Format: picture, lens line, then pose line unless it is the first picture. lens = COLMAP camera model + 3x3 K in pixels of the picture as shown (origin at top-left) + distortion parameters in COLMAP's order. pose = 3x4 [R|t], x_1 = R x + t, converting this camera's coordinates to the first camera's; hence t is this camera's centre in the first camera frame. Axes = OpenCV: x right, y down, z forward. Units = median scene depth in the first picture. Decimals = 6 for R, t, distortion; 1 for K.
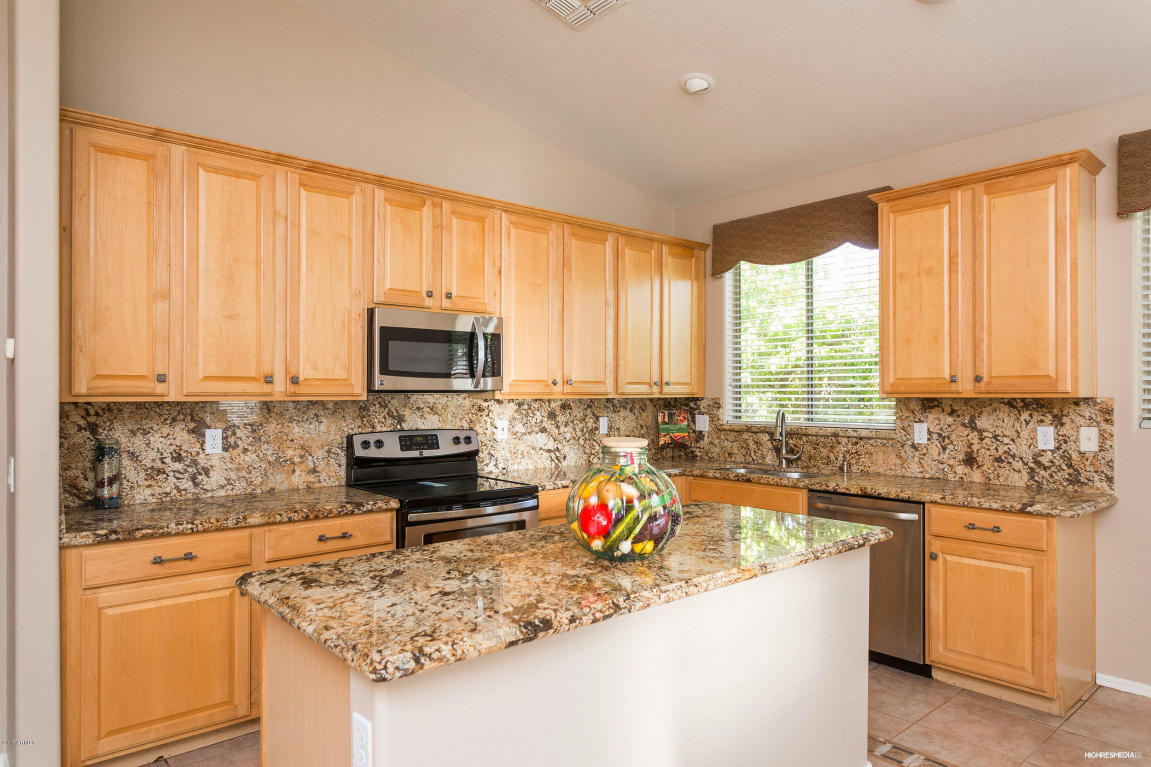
lens RADIAL K [[721.3, 0, 575.5], [0, 721.3, 383.5], [0, 0, 1]] dist [-0.014044, 0.003110]
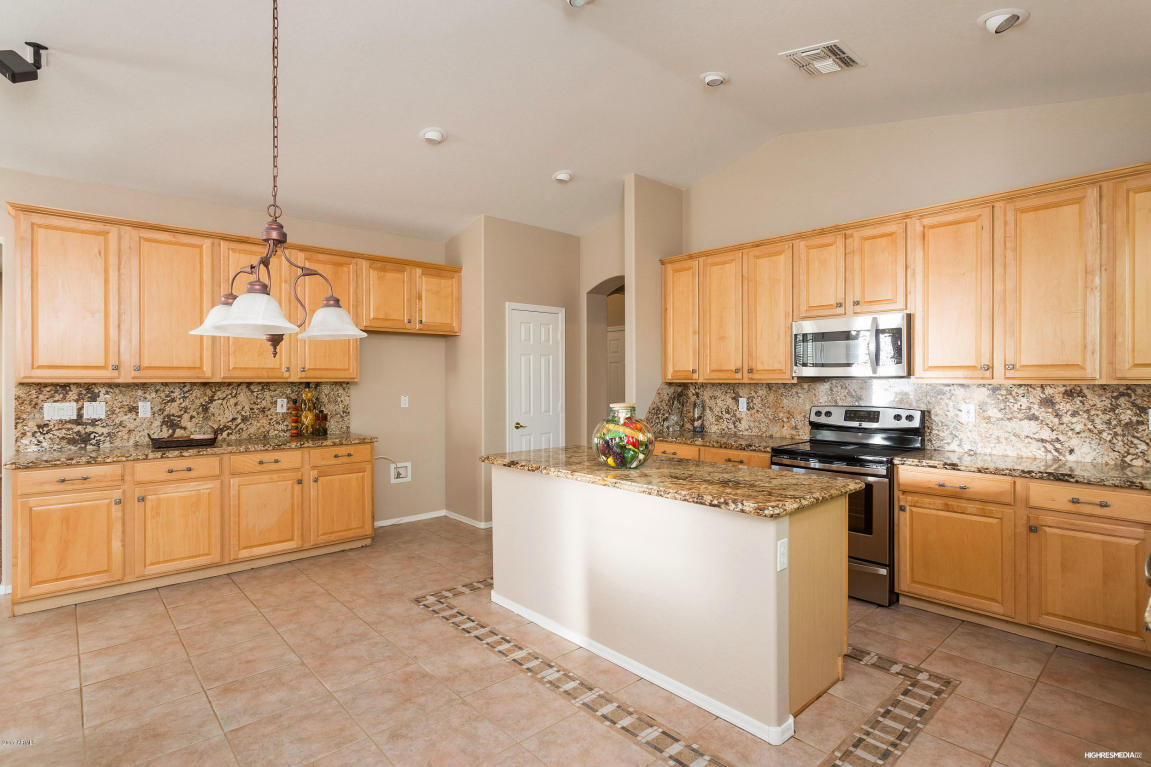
lens RADIAL K [[577.5, 0, 575.2], [0, 577.5, 379.9], [0, 0, 1]] dist [-0.002387, -0.000301]
pose [[0.016587, 0.001826, -0.999861, 0.888650], [0.013710, 0.999904, 0.002053, 0.007240], [0.999768, -0.013742, 0.016560, 0.497228]]
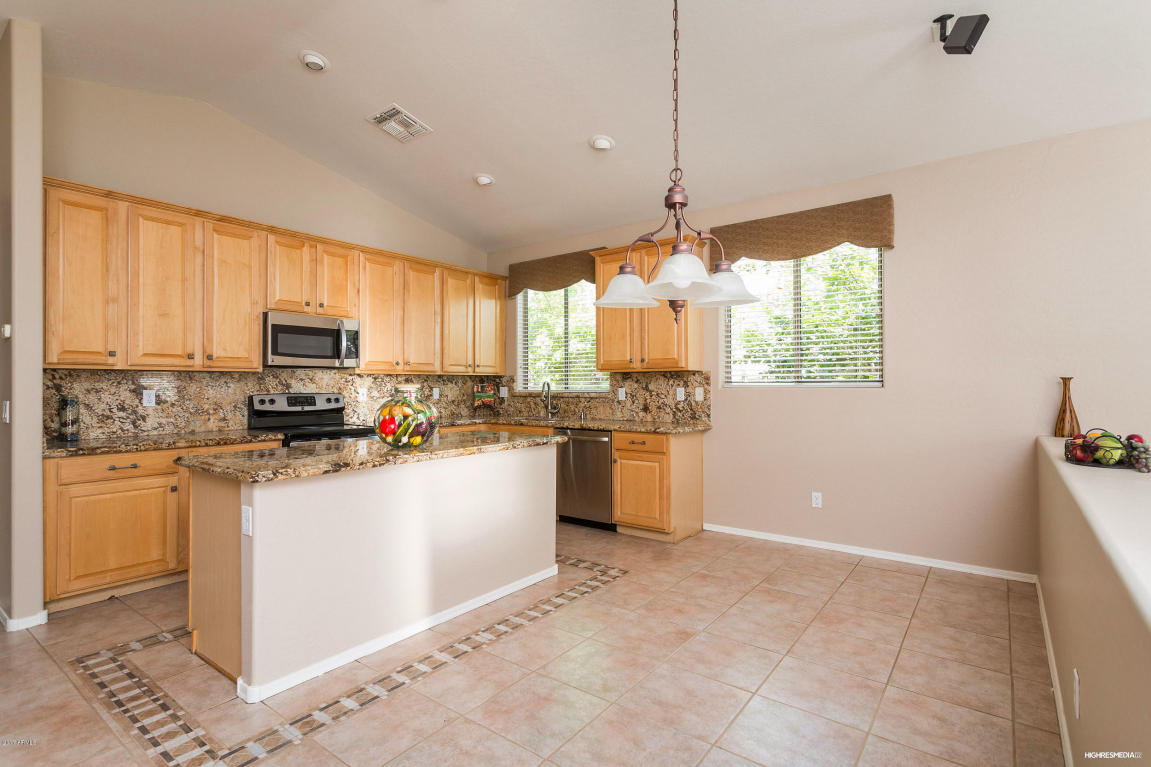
lens RADIAL K [[558.1, 0, 573.7], [0, 558.1, 378.4], [0, 0, 1]] dist [0.003157, 0.000948]
pose [[0.978811, -0.000467, 0.204766, 0.112440], [0.000297, 1.000000, 0.000862, 0.035182], [-0.204766, -0.000783, 0.978811, -0.292207]]
